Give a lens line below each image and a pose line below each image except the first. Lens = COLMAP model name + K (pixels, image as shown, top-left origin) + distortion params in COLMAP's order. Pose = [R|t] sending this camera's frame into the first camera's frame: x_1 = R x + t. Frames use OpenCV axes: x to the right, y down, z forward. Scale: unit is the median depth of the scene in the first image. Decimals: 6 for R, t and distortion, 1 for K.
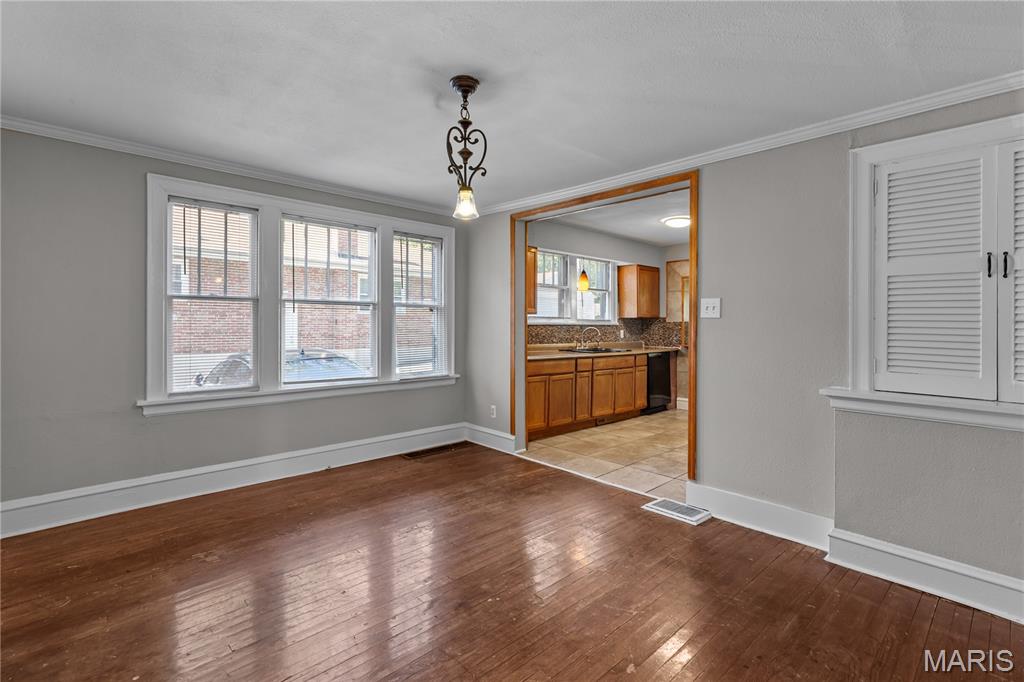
lens RADIAL K [[469.2, 0, 516.3], [0, 469.2, 328.9], [0, 0, 1]] dist [-0.000416, -0.000148]
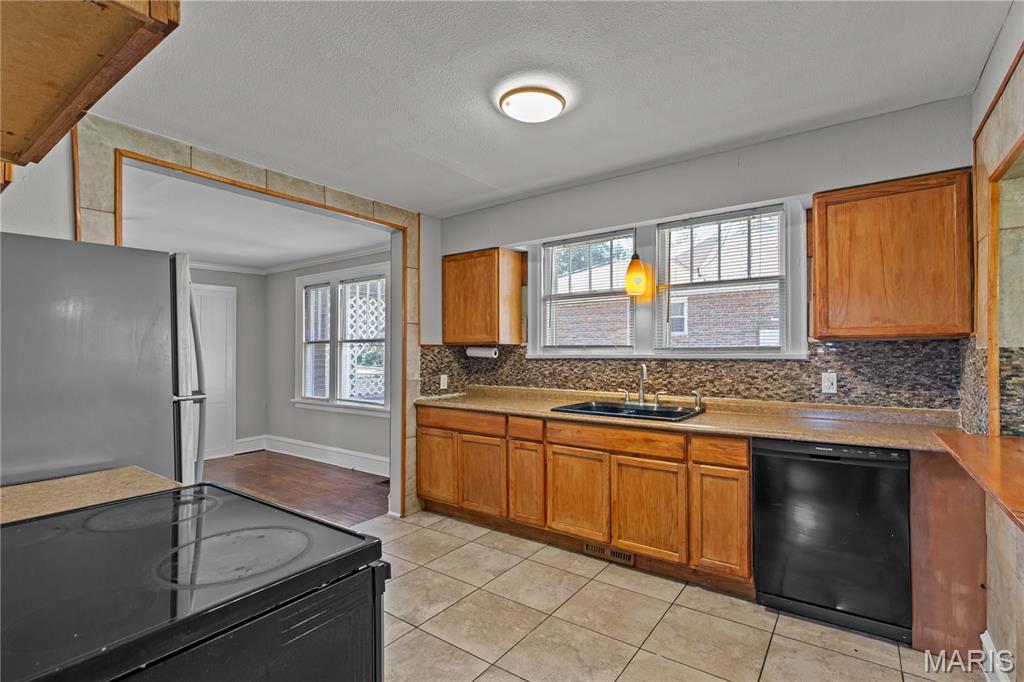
lens RADIAL K [[473.2, 0, 514.7], [0, 473.2, 352.9], [0, 0, 1]] dist [-0.001385, -0.000157]
pose [[0.187432, -0.005160, -0.982264, 0.613564], [-0.001625, 0.999983, -0.005564, -0.011741], [0.982276, 0.002639, 0.187420, 0.751980]]
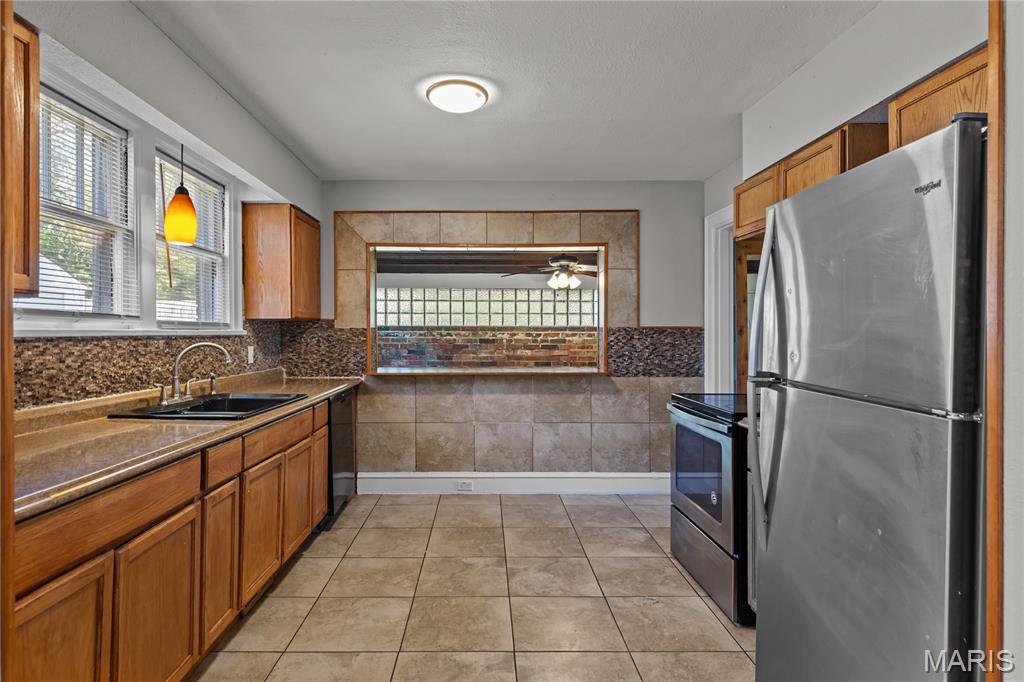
lens RADIAL K [[545.6, 0, 483.8], [0, 545.6, 336.2], [0, 0, 1]] dist [-0.000072, 0.000318]
pose [[0.686921, -0.006918, 0.726699, -0.003052], [0.005435, 0.999976, 0.004382, -0.009050], [-0.726712, 0.000939, 0.686942, 0.526933]]
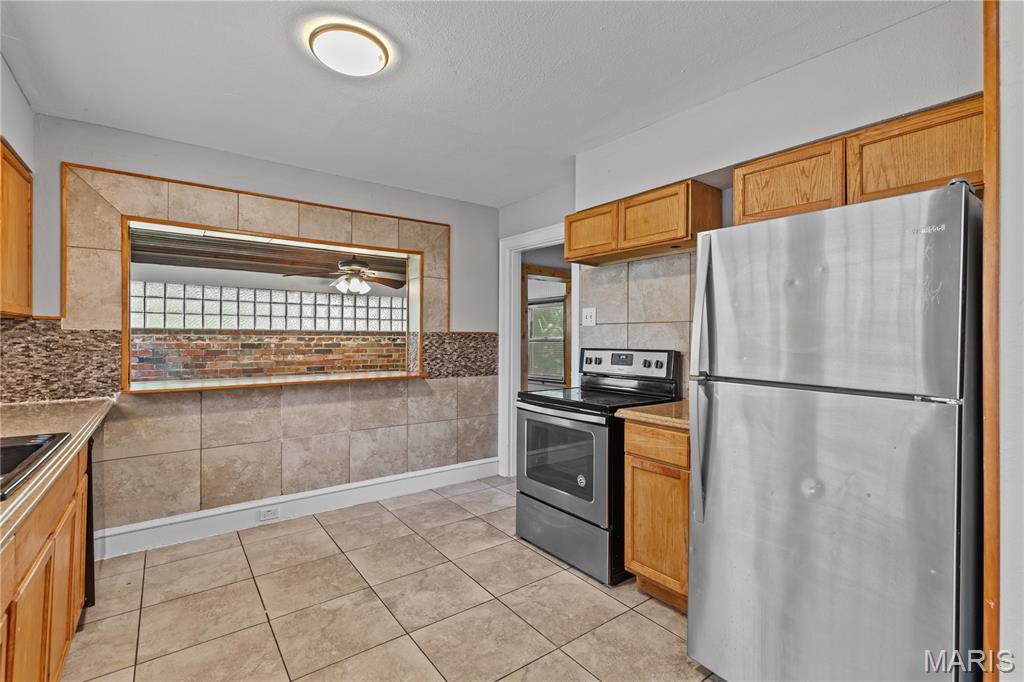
lens RADIAL K [[463.6, 0, 517.5], [0, 463.6, 337.7], [0, 0, 1]] dist [0.002215, 0.000111]
pose [[0.110774, -0.002523, 0.993842, 0.006774], [0.002743, 0.999994, 0.002232, -0.010016], [-0.993842, 0.002479, 0.110780, 0.687673]]
